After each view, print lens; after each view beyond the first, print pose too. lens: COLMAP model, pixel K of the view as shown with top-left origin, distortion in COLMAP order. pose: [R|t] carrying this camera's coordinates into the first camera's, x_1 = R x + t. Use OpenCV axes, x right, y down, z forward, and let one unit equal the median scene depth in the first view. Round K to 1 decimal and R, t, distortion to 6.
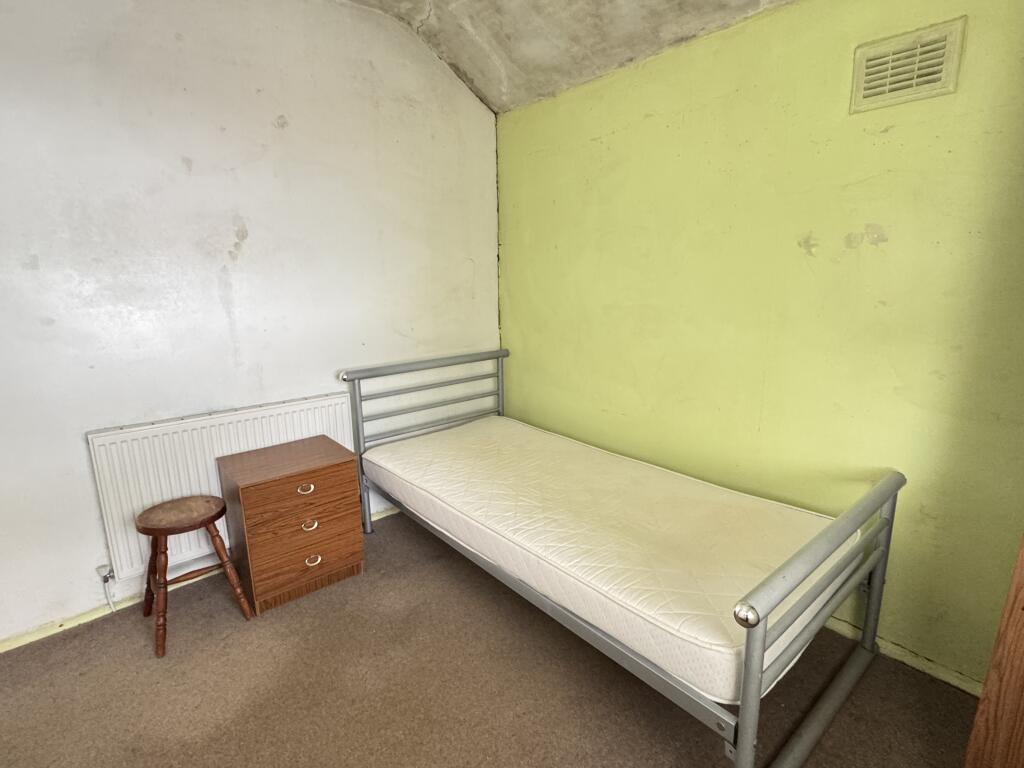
lens RADIAL K [[511.2, 0, 514.2], [0, 511.2, 381.1], [0, 0, 1]] dist [0.002150, 0.000753]
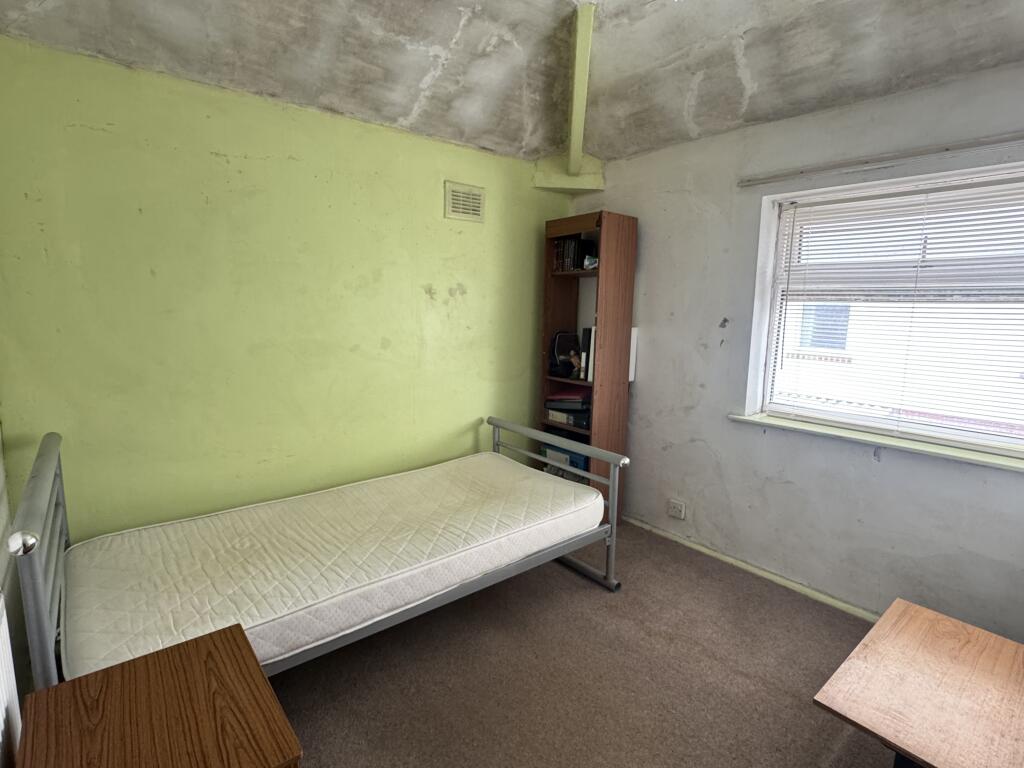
lens RADIAL K [[511.2, 0, 514.1], [0, 511.2, 383.0], [0, 0, 1]] dist [0.002150, 0.000753]
pose [[0.022833, -0.132234, 0.990956, -0.925432], [0.200536, 0.971674, 0.125040, -0.135947], [-0.979420, 0.195867, 0.048704, 0.689621]]
